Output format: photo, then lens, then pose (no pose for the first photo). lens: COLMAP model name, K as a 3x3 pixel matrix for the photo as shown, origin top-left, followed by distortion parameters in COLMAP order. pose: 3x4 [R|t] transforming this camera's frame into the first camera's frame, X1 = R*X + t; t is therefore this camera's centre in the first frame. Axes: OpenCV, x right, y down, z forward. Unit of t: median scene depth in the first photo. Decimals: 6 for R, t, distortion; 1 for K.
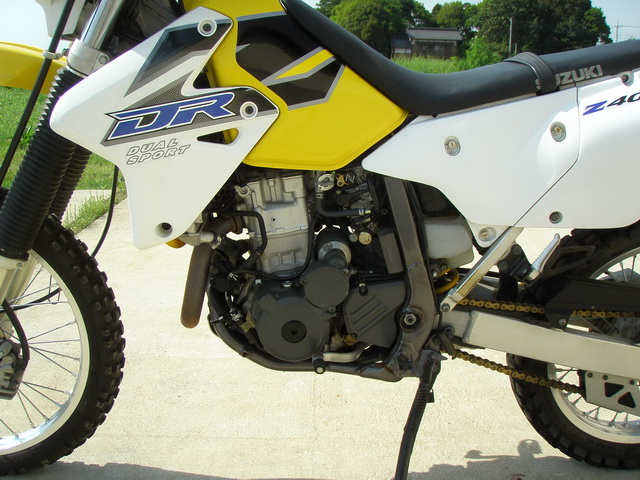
lens RADIAL K [[709.1, 0, 314.7], [0, 709.1, 251.0], [0, 0, 1]] dist [-0.208501, 0.188912]
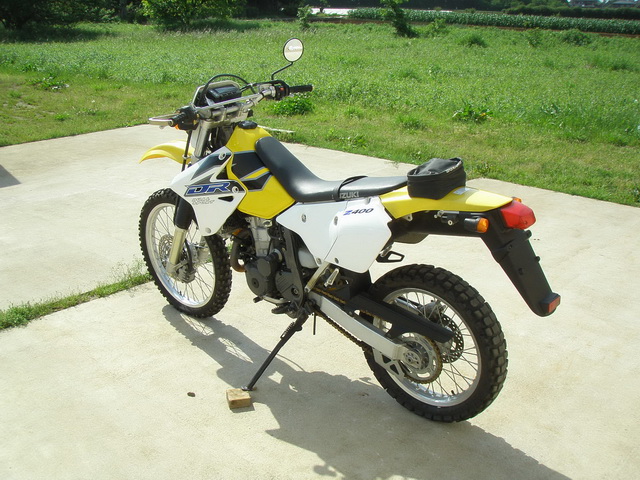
lens RADIAL K [[709.1, 0, 314.7], [0, 709.1, 251.0], [0, 0, 1]] dist [-0.208501, 0.188912]
pose [[0.716831, 0.217993, -0.662293, 1.643701], [-0.163773, 0.975936, 0.143969, -0.358978], [0.677740, 0.005264, 0.735283, -0.587073]]
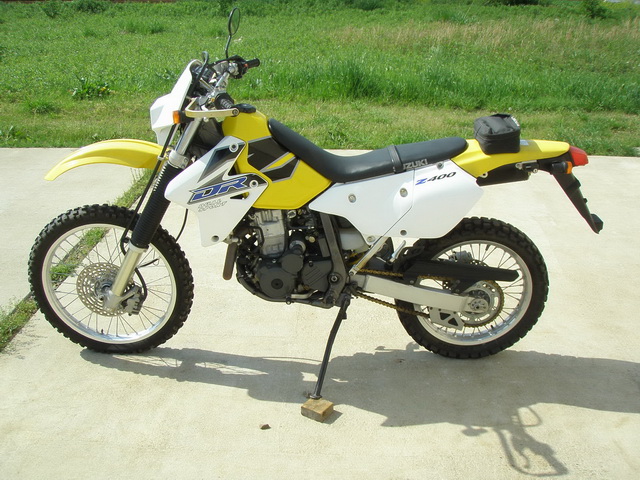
lens RADIAL K [[709.1, 0, 314.7], [0, 709.1, 251.0], [0, 0, 1]] dist [-0.208501, 0.188912]
pose [[0.998680, 0.015589, -0.048946, 0.182552], [-0.009465, 0.992367, 0.122955, -0.240587], [0.050489, -0.122329, 0.991205, -1.052880]]
